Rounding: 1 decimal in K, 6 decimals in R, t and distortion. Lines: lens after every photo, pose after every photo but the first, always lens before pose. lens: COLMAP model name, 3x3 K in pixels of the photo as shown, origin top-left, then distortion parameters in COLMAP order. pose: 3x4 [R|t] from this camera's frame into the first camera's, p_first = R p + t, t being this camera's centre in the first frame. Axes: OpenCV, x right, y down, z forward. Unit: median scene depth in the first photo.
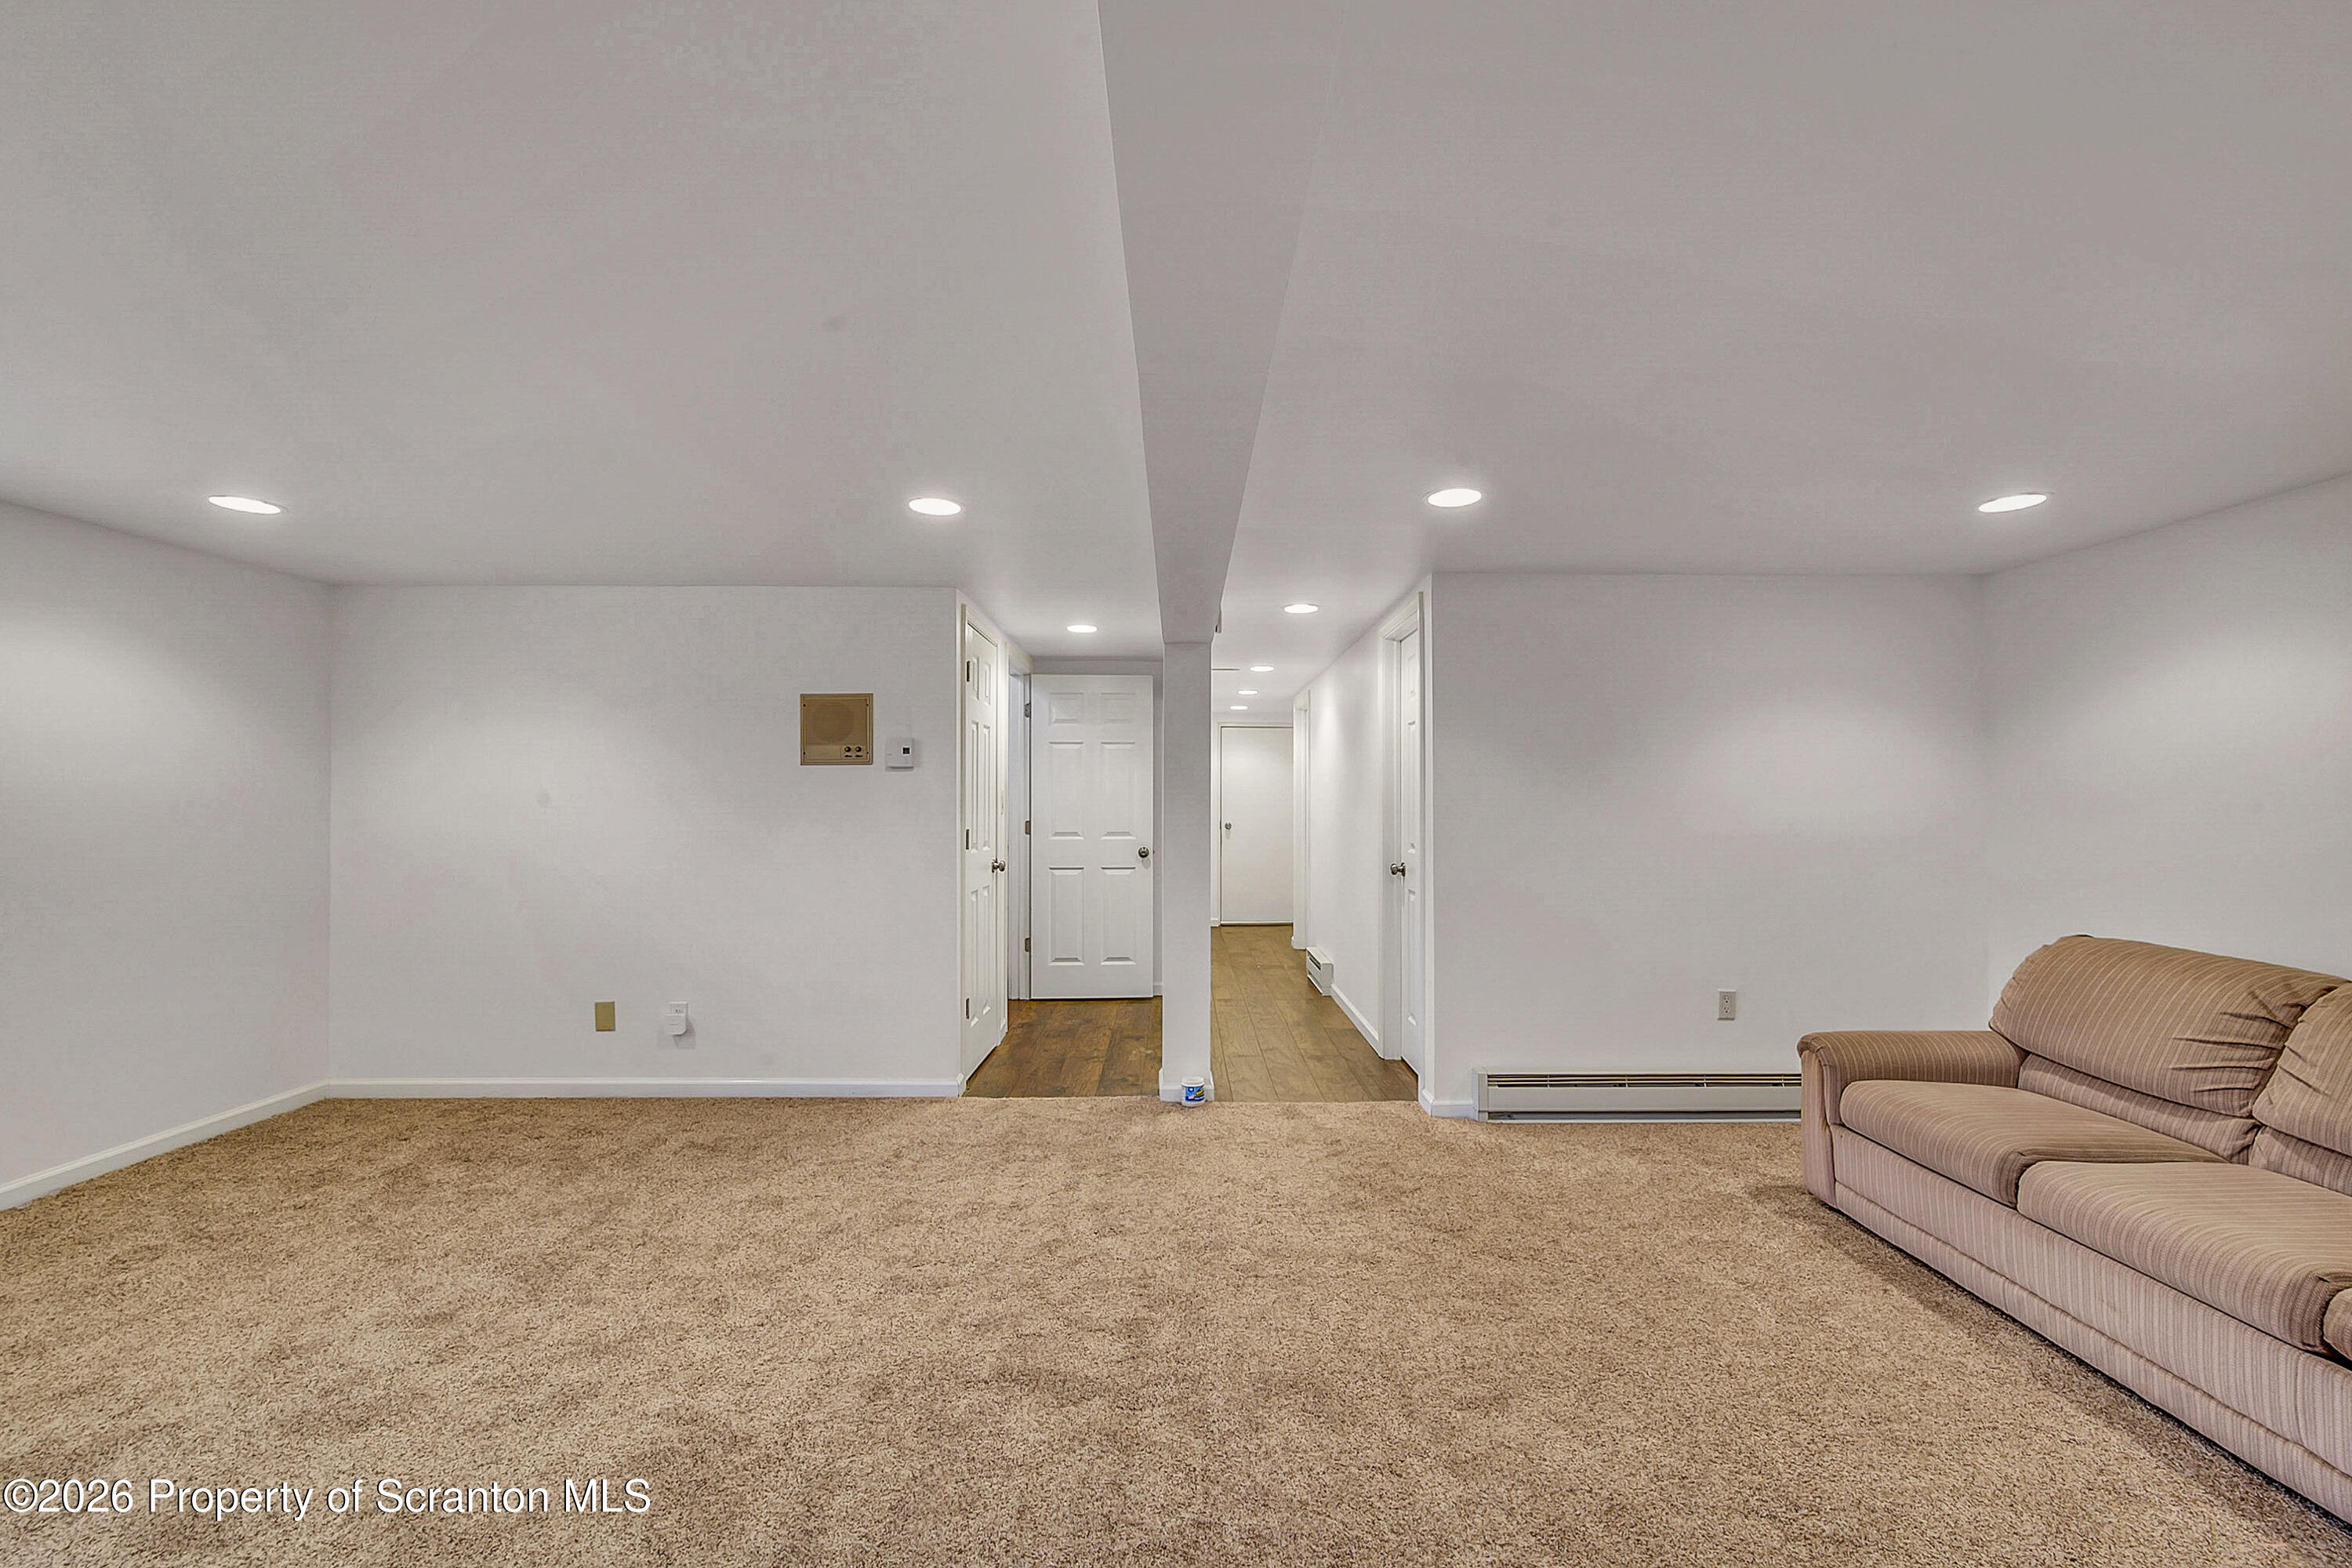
lens RADIAL K [[929.7, 0, 1192.2], [0, 929.7, 792.3], [0, 0, 1]] dist [-0.000978, 0.000616]
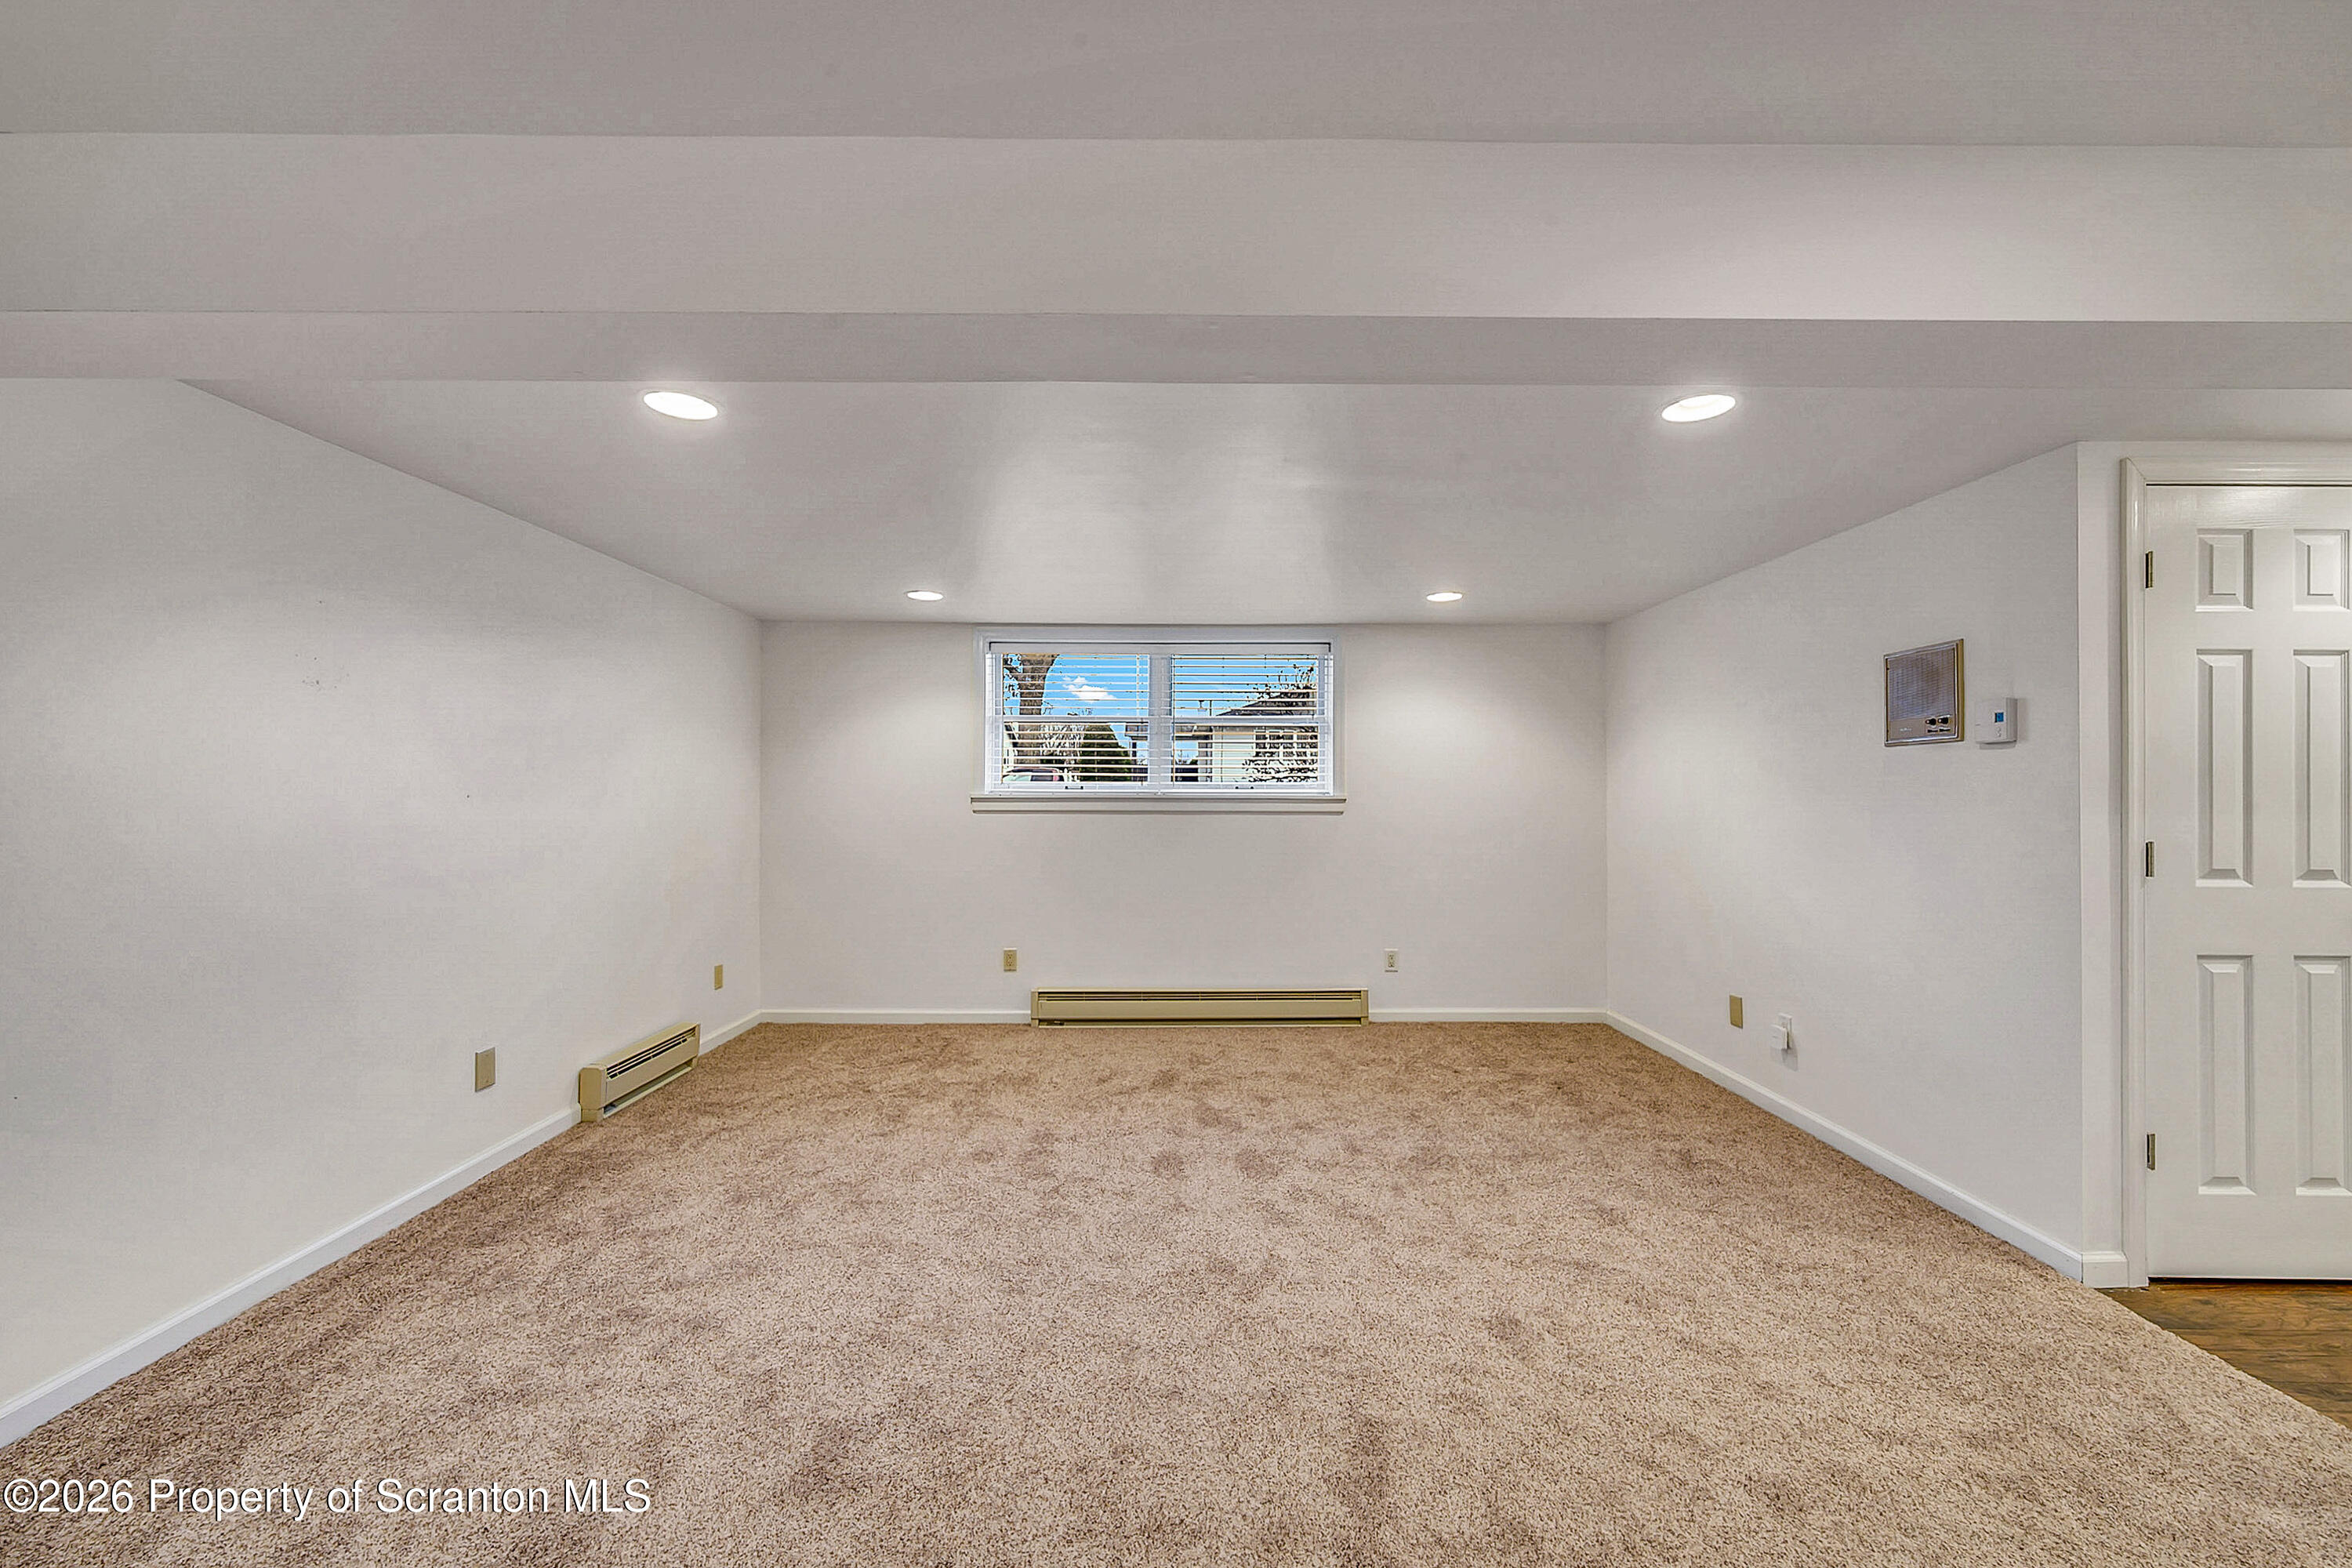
lens RADIAL K [[929.7, 0, 1186.2], [0, 929.7, 791.1], [0, 0, 1]] dist [-0.000978, 0.000616]
pose [[-0.009948, -0.002409, -0.999948, 0.488574], [0.010130, 0.999946, -0.002510, 0.005472], [0.999899, -0.010154, -0.009923, 0.578710]]
